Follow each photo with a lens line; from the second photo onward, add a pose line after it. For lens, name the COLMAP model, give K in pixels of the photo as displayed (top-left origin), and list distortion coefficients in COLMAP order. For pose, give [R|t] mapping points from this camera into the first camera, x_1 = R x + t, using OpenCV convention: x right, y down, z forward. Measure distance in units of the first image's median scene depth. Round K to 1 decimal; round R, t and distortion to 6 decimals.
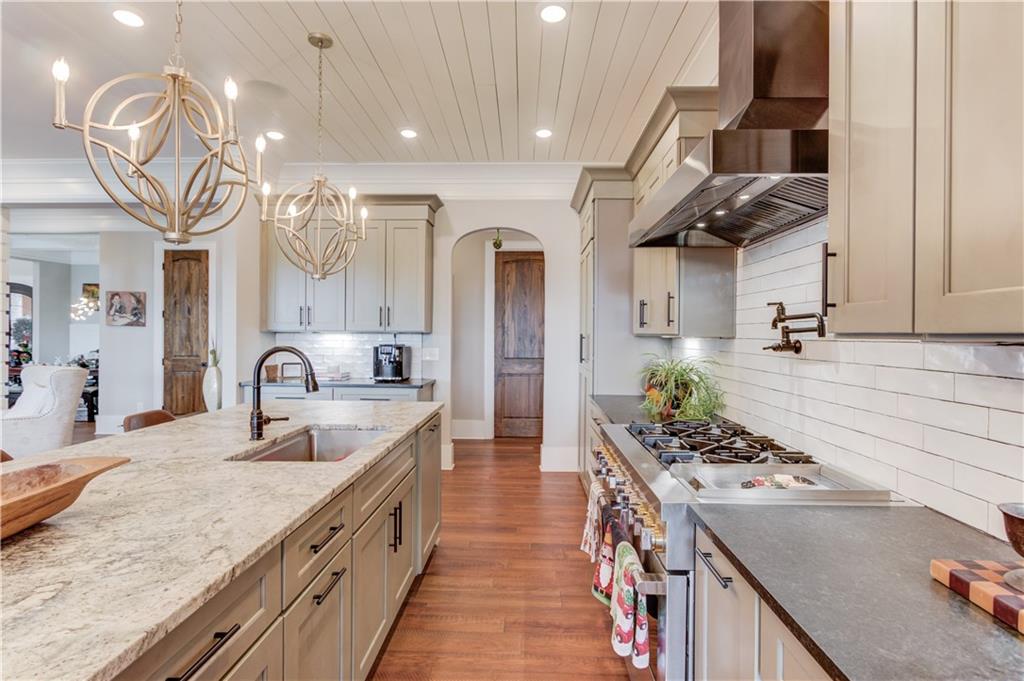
lens RADIAL K [[501.2, 0, 500.1], [0, 501.2, 332.3], [0, 0, 1]] dist [0.000541, -0.000397]
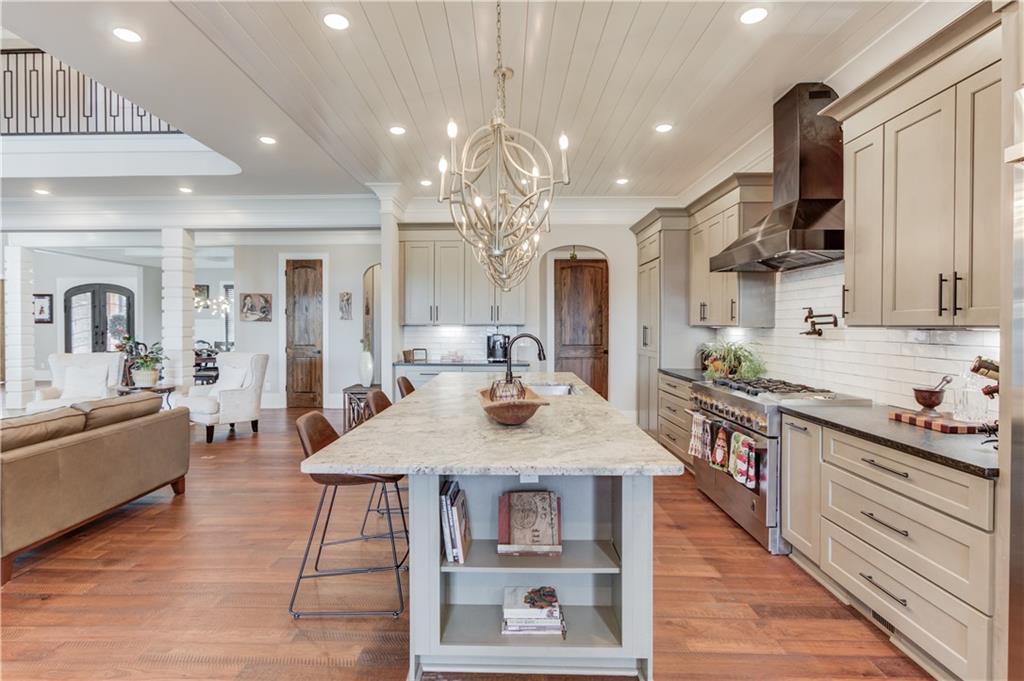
lens RADIAL K [[486.2, 0, 494.8], [0, 486.2, 330.2], [0, 0, 1]] dist [0.002645, 0.001184]
pose [[0.999957, -0.006810, 0.006362, -0.275732], [0.006726, 0.999889, 0.013258, -0.004783], [-0.006451, -0.013215, 0.999892, -0.348173]]
